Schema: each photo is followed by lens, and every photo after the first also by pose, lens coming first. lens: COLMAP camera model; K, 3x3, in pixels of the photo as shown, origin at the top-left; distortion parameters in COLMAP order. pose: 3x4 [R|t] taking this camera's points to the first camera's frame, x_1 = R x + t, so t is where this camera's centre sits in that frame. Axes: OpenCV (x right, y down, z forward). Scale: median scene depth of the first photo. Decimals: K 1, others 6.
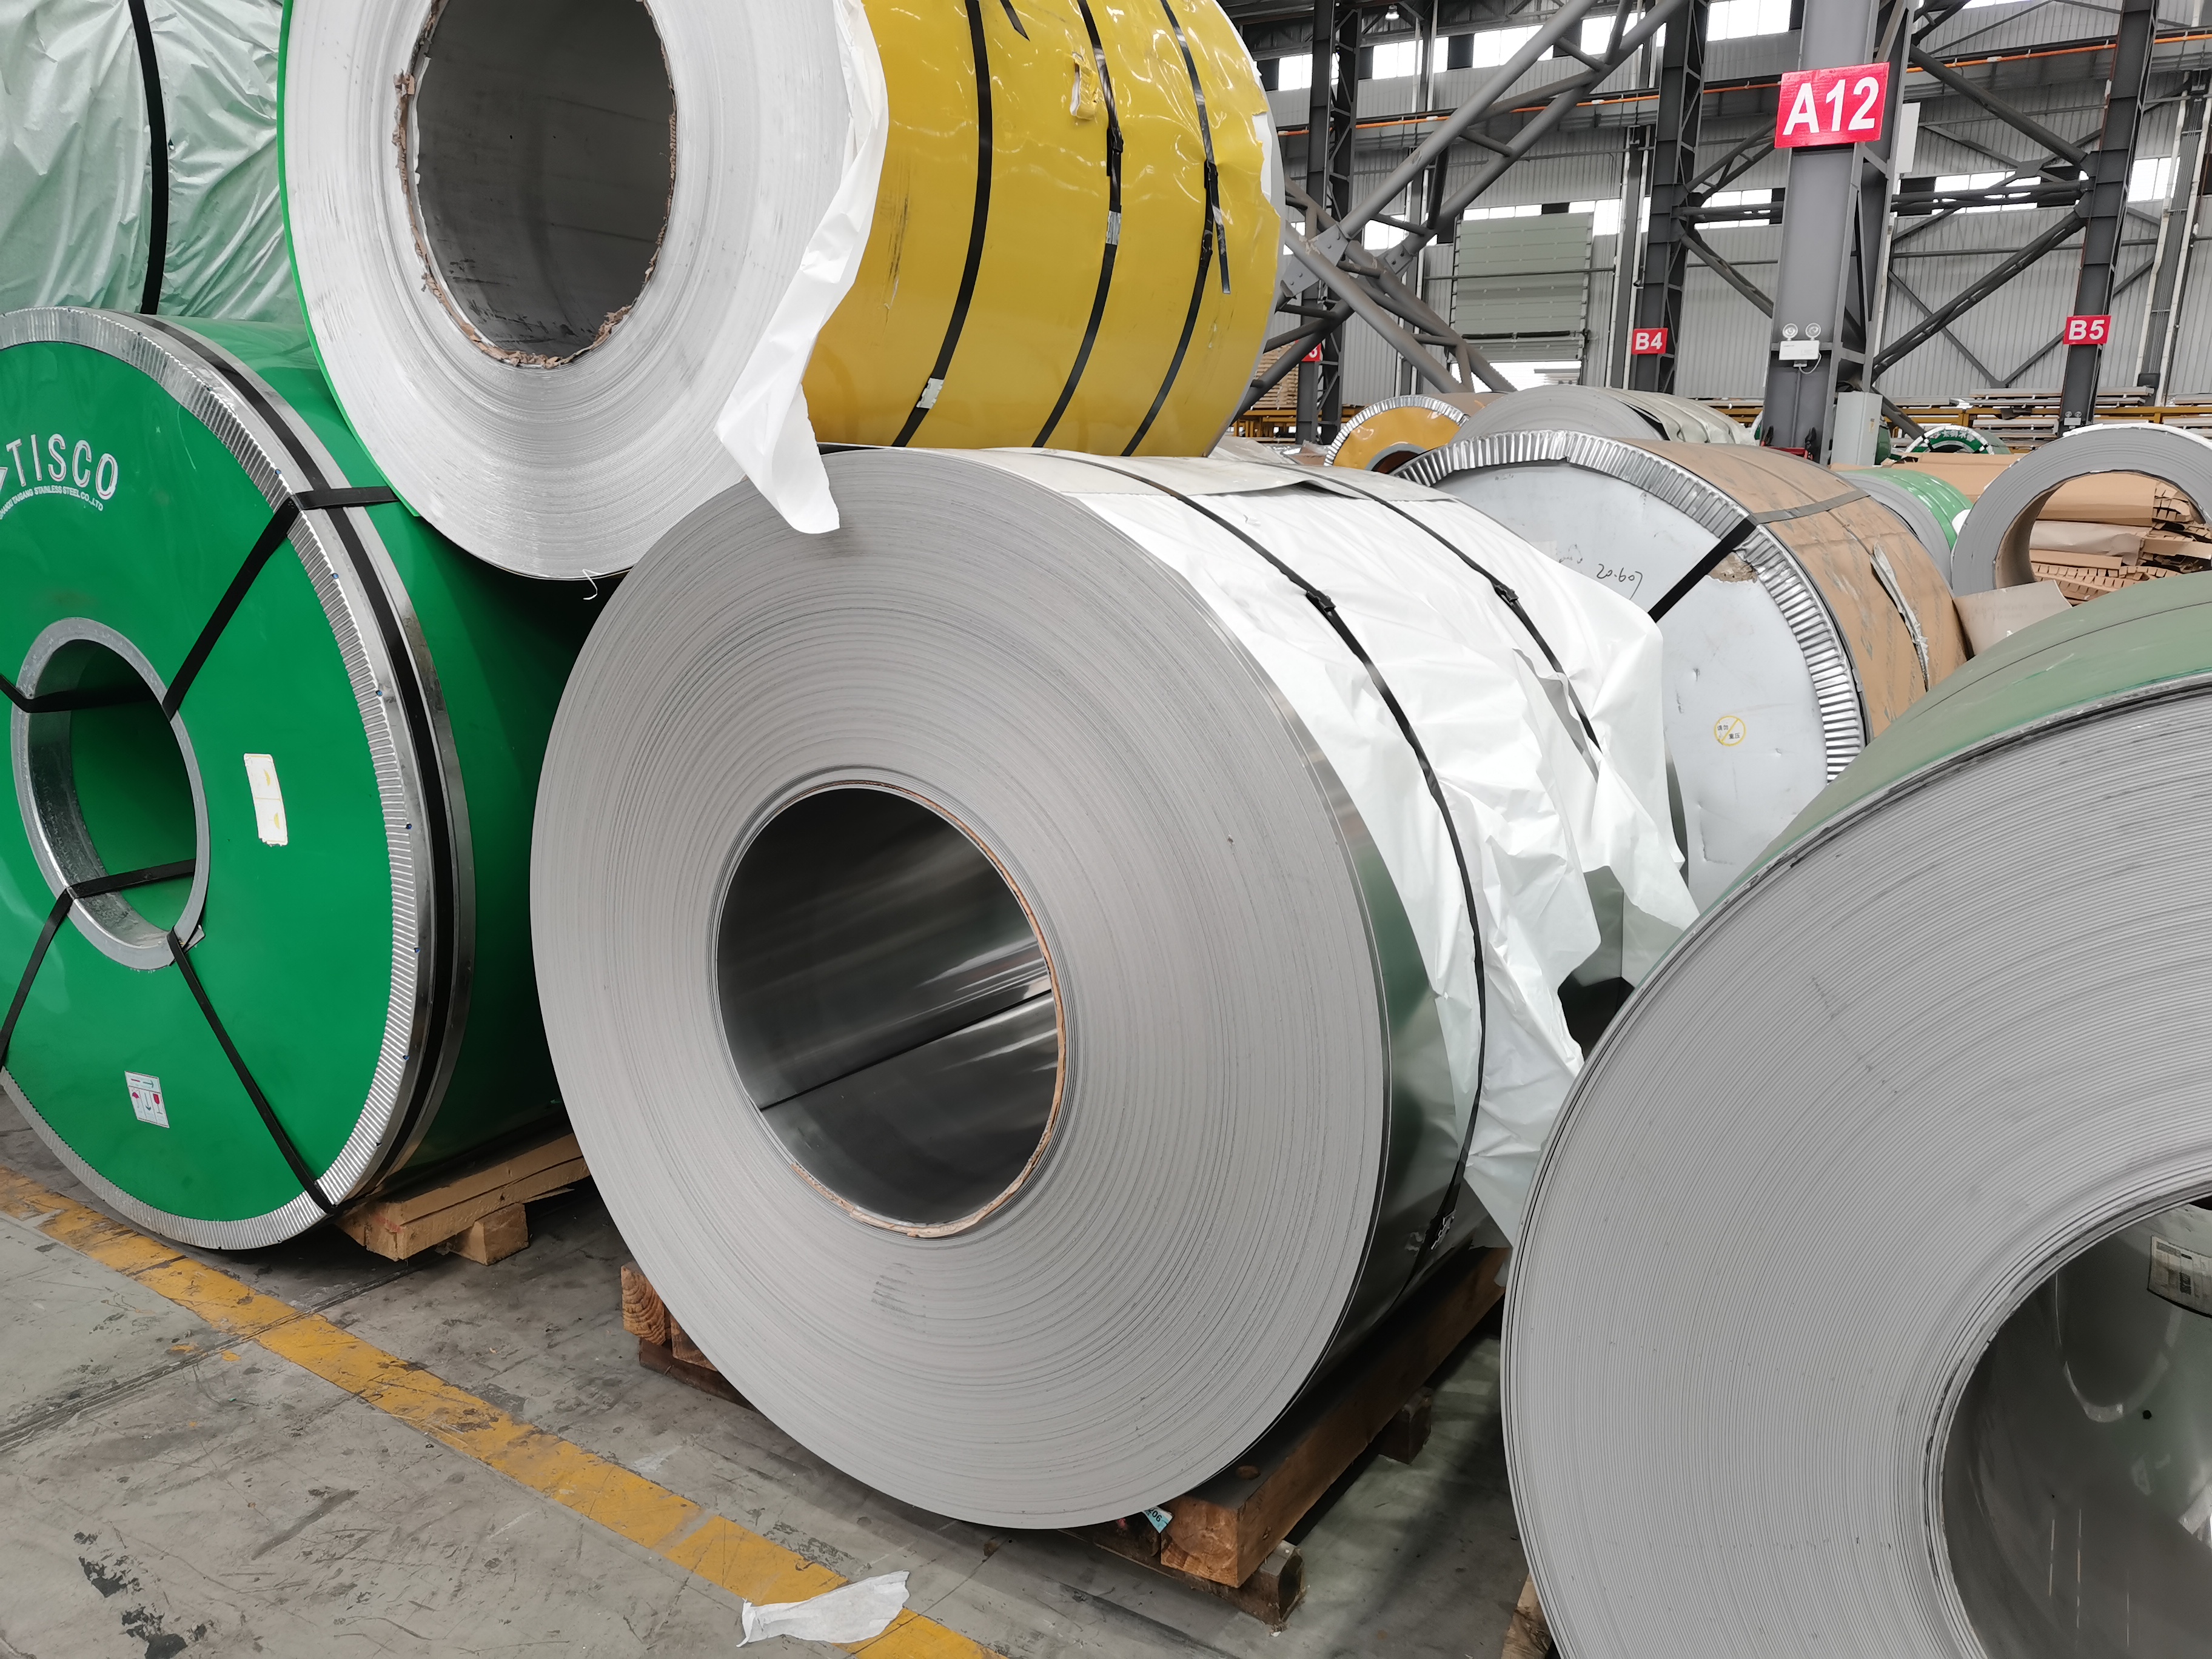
lens RADIAL K [[1678.7, 0, 1093.1], [0, 1678.7, 832.8], [0, 0, 1]] dist [0.038067, -0.045410]
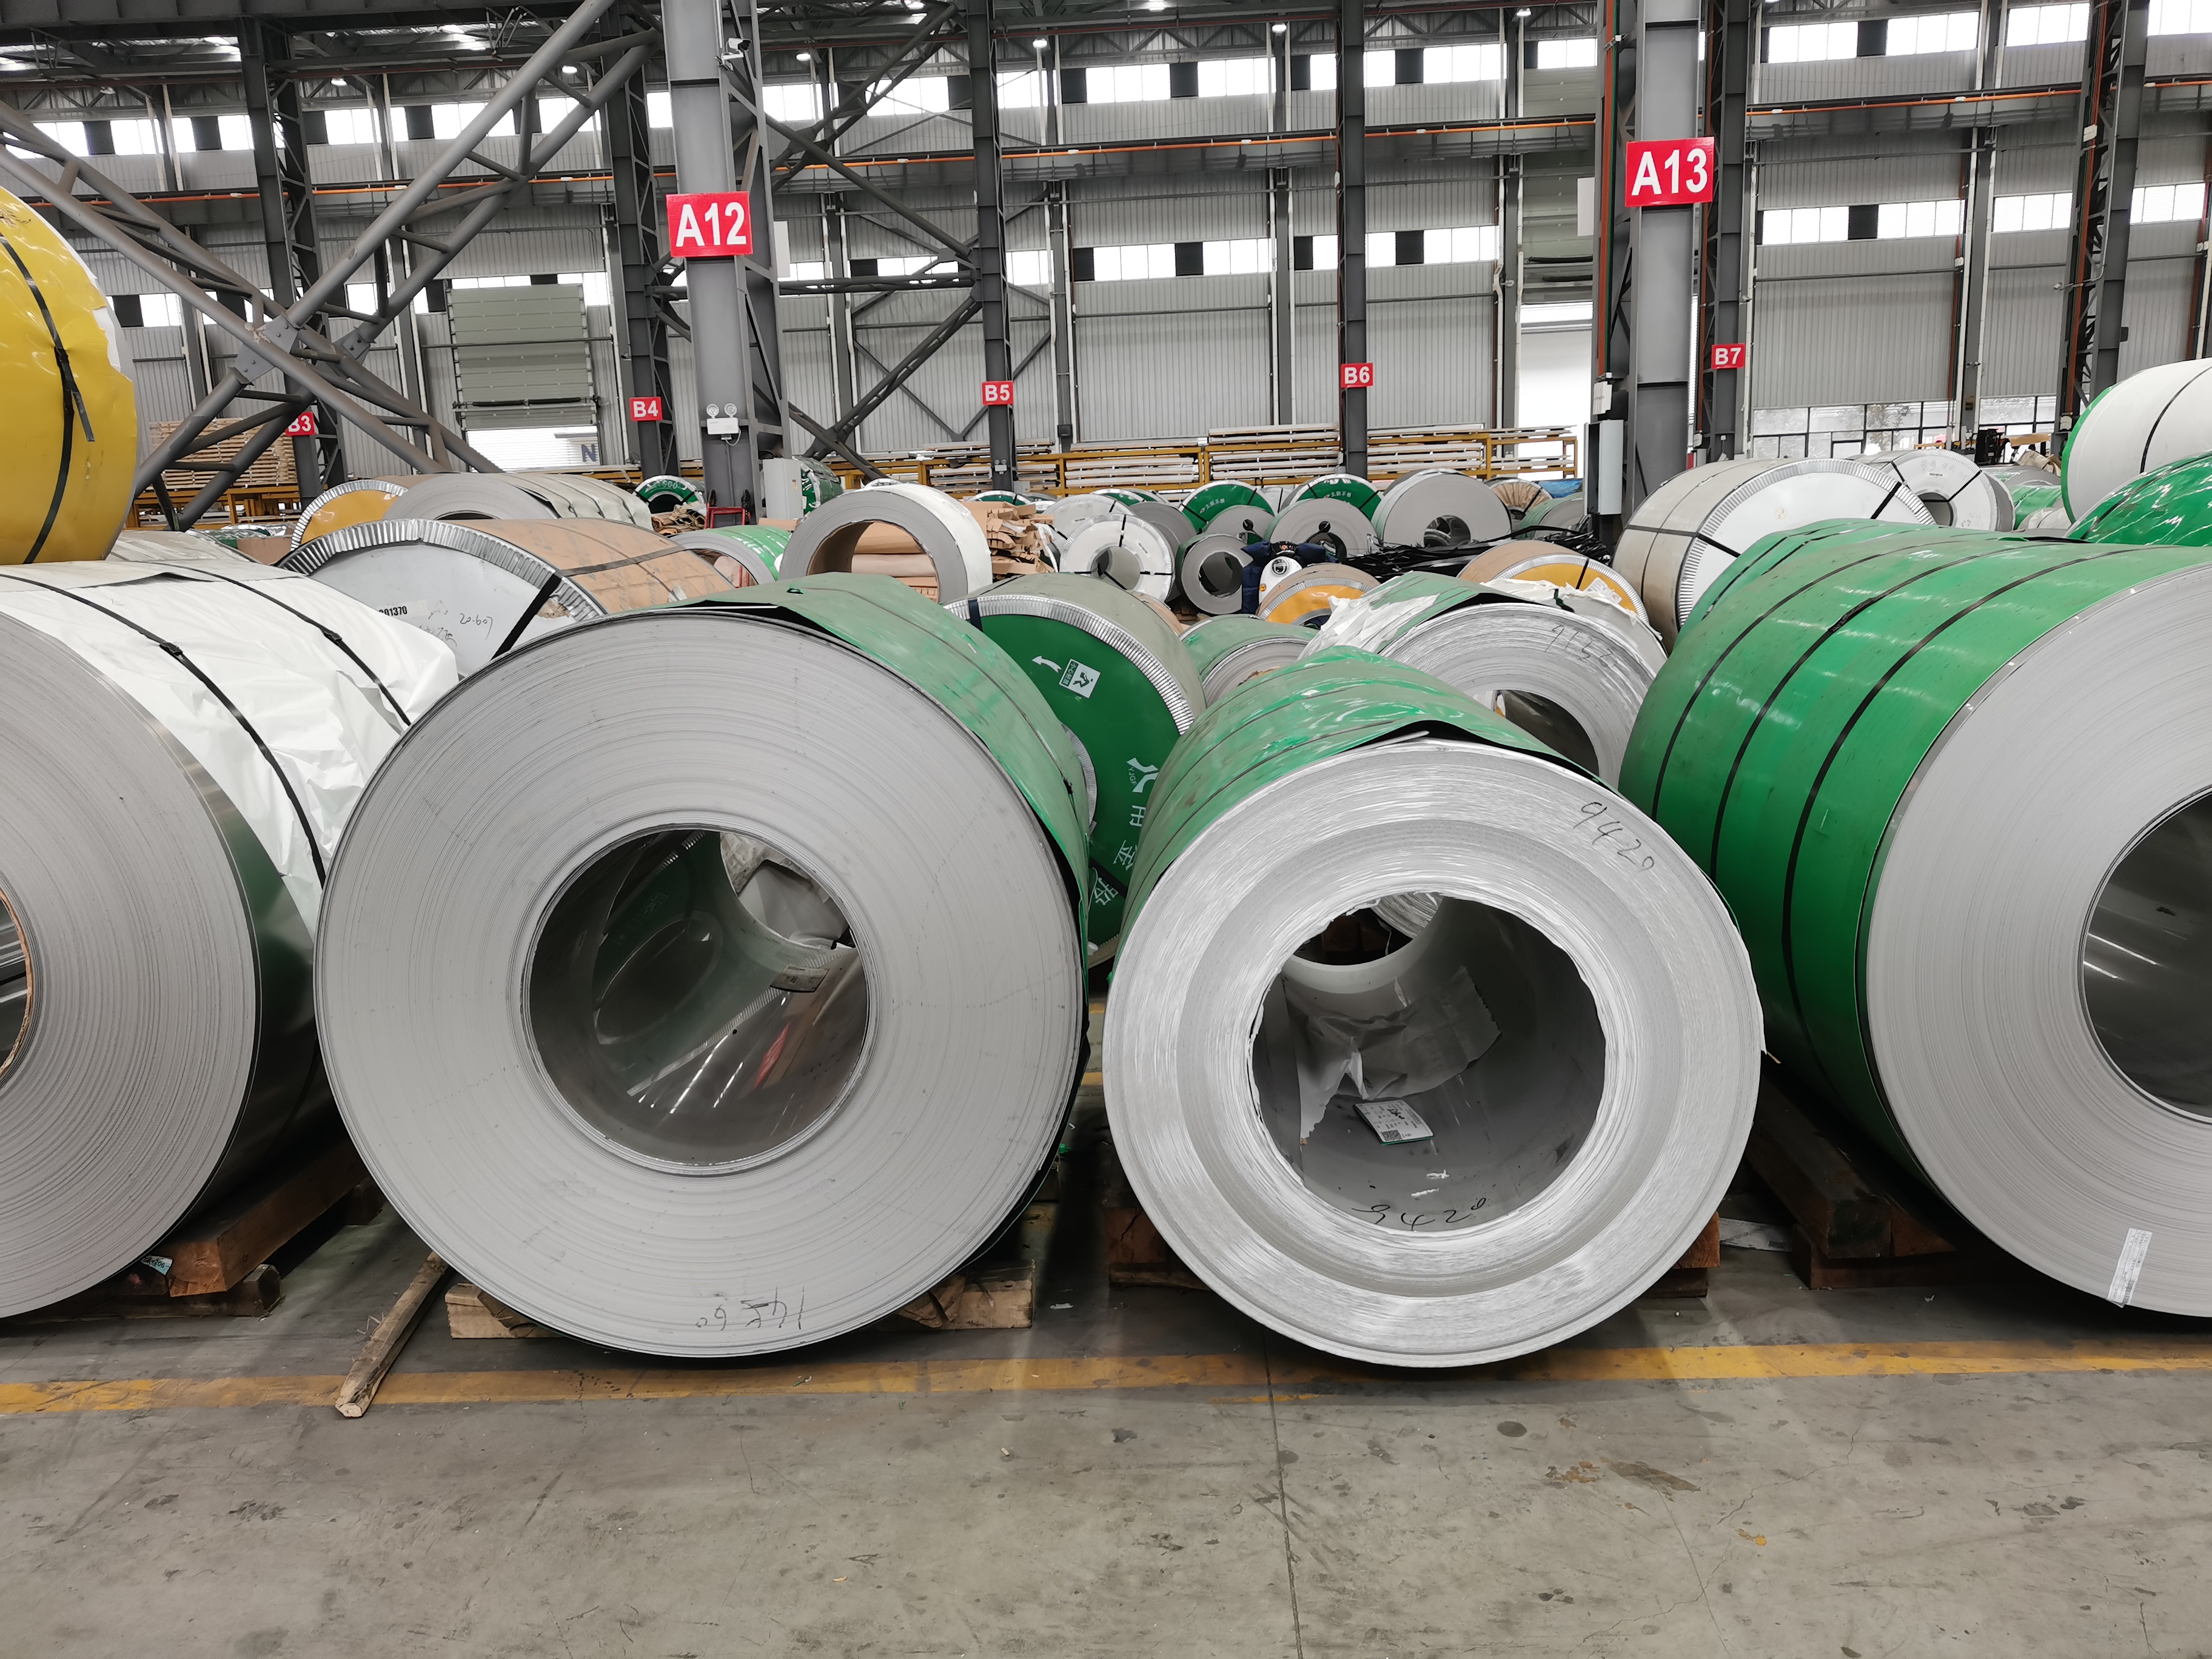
lens RADIAL K [[1678.7, 0, 1093.1], [0, 1678.7, 832.8], [0, 0, 1]] dist [0.038067, -0.045410]
pose [[0.856373, -0.150772, 0.493856, 0.050315], [0.167412, 0.985829, 0.010668, 0.120502], [-0.488466, 0.073542, 0.869478, -0.593318]]
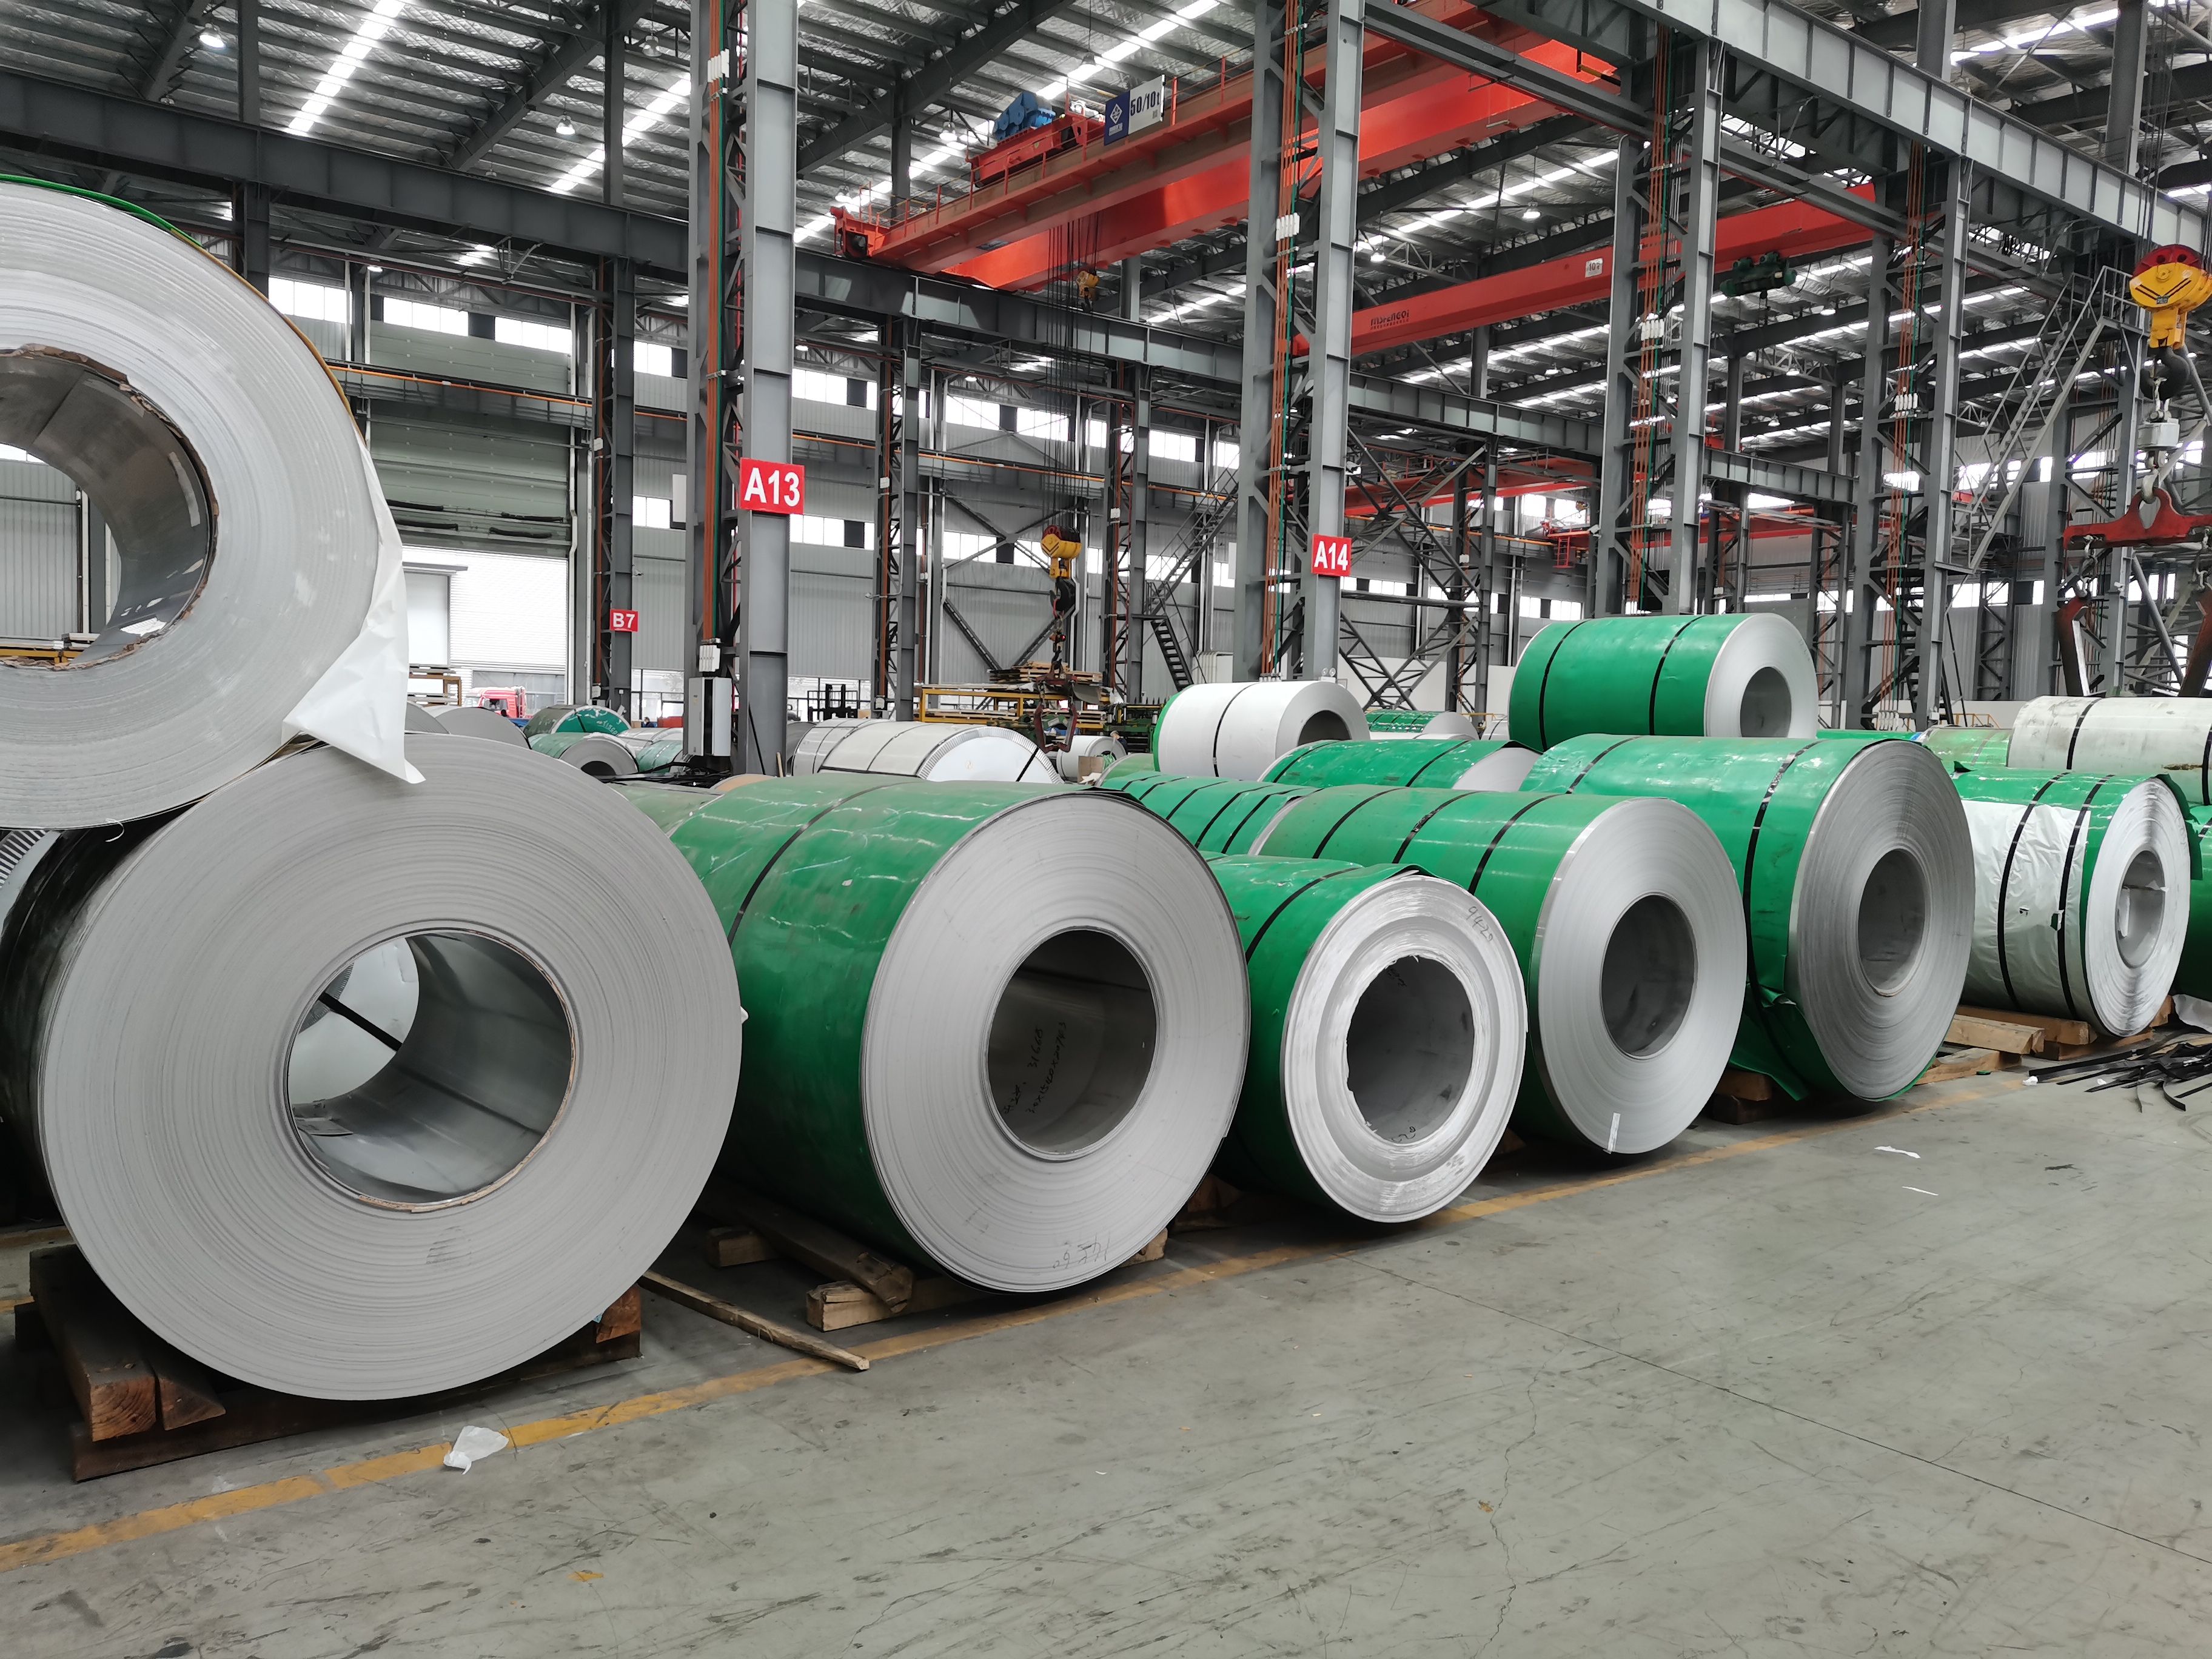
lens RADIAL K [[1677.1, 0, 1099.3], [0, 1677.1, 834.3], [0, 0, 1]] dist [0.021771, 0.002850]
pose [[0.323830, -0.061753, 0.944098, -1.169408], [0.185003, 0.982738, 0.000823, -0.000293], [-0.927851, 0.174394, 0.329665, -0.144010]]
